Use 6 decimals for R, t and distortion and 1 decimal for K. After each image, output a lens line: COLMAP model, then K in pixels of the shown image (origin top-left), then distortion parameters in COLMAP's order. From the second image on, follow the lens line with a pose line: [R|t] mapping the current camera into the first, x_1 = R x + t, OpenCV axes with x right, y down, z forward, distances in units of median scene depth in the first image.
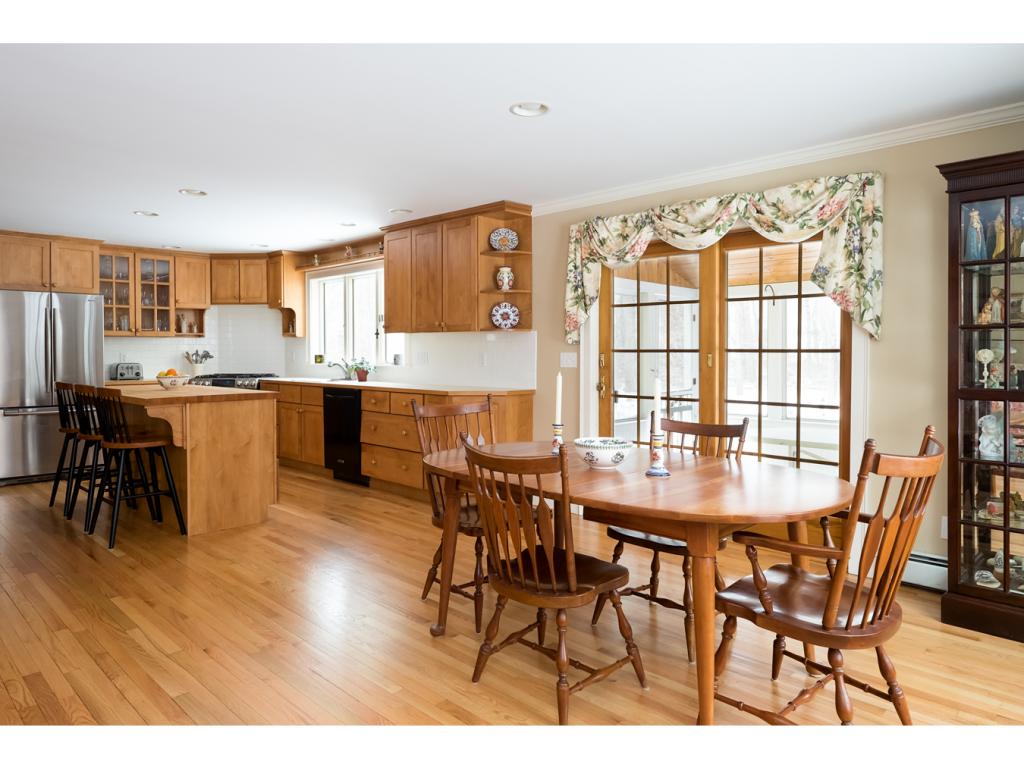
lens RADIAL K [[696.5, 0, 471.9], [0, 696.5, 358.1], [0, 0, 1]] dist [-0.001748, 0.000273]
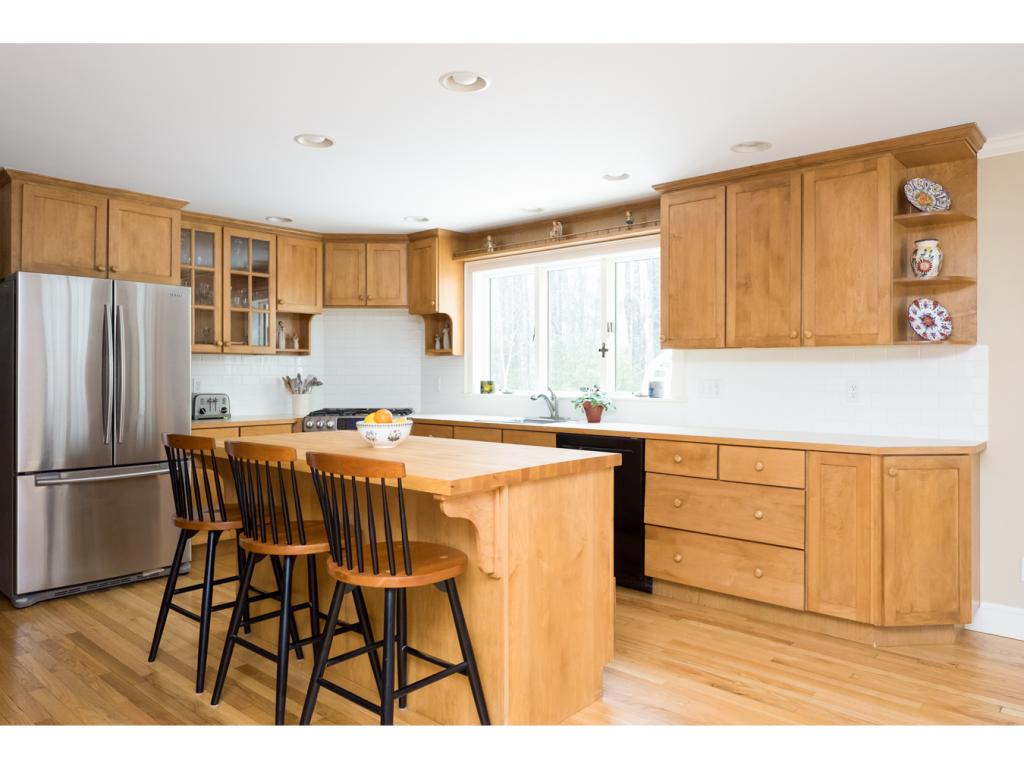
lens RADIAL K [[723.2, 0, 508.1], [0, 723.2, 367.8], [0, 0, 1]] dist [-0.001146, 0.000292]
pose [[0.996199, 0.002773, 0.087062, -0.284600], [-0.001172, 0.999829, -0.018436, -0.005372], [-0.087098, 0.018264, 0.996032, 0.306976]]
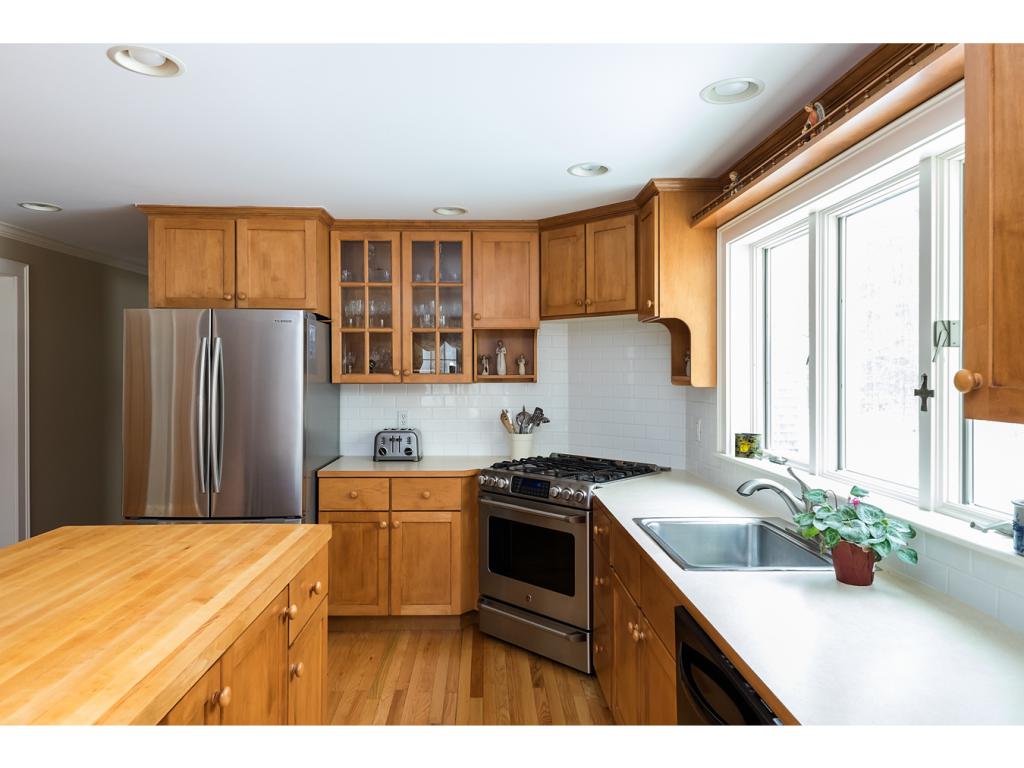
lens RADIAL K [[646.3, 0, 492.6], [0, 646.3, 379.9], [0, 0, 1]] dist [0.017297, -0.000848]
pose [[0.745709, 0.011580, -0.666171, -0.092175], [-0.008329, 0.999933, 0.008058, -0.040651], [0.666219, -0.000460, 0.745756, 0.693673]]
